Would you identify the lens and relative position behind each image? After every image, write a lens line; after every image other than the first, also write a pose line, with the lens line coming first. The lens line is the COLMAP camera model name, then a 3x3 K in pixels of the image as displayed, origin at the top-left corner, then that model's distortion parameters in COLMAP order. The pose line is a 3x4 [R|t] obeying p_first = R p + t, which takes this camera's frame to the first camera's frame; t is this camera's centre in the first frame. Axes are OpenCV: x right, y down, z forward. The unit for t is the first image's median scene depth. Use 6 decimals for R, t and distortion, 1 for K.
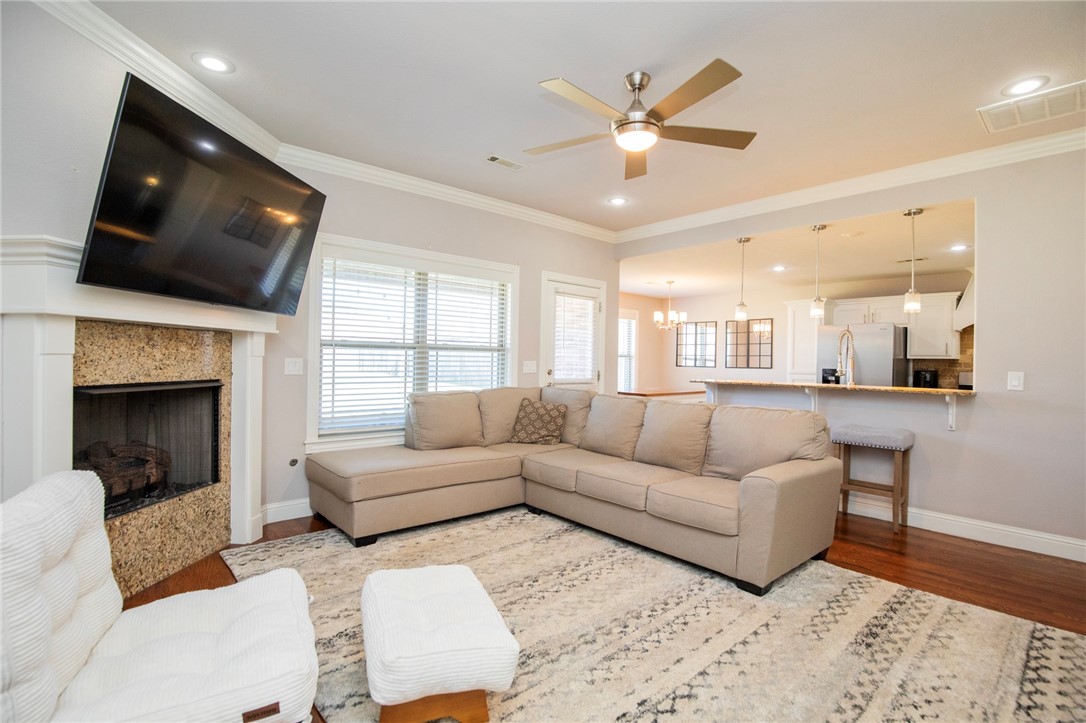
lens RADIAL K [[509.3, 0, 543.0], [0, 509.3, 361.5], [0, 0, 1]] dist [-0.021066, 0.000246]
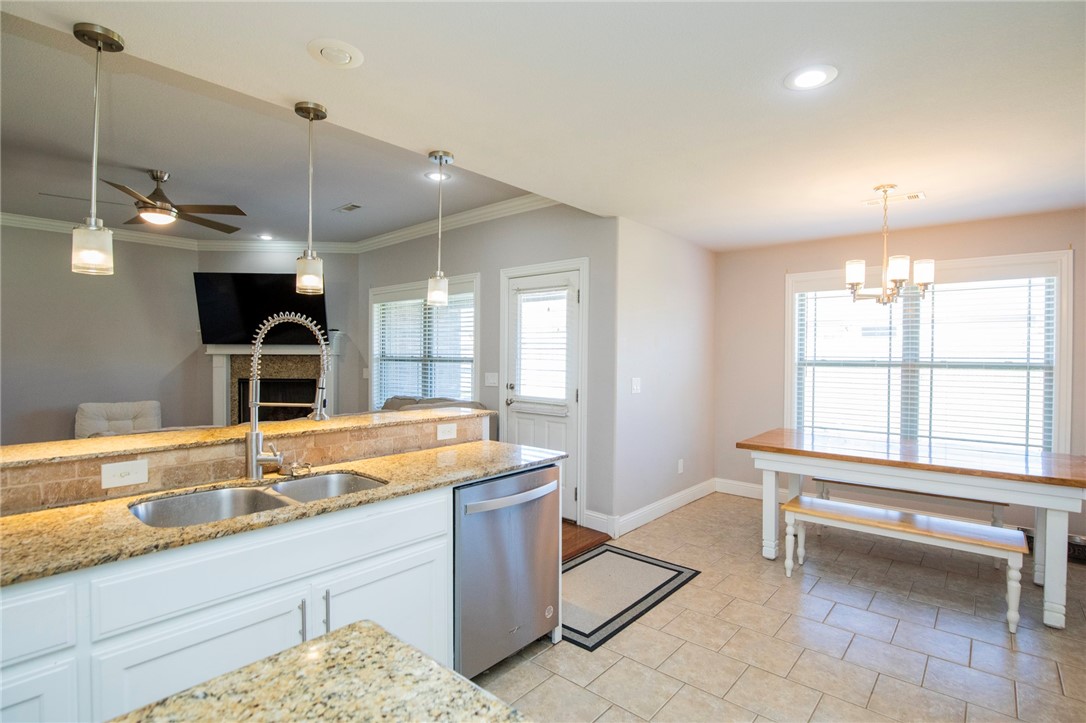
lens RADIAL K [[509.3, 0, 543.0], [0, 509.3, 361.5], [0, 0, 1]] dist [-0.021066, 0.000246]
pose [[0.143393, -0.008209, -0.989632, 0.873004], [-0.007949, 0.999924, -0.009446, -0.013090], [0.989634, 0.009221, 0.143316, 0.948337]]
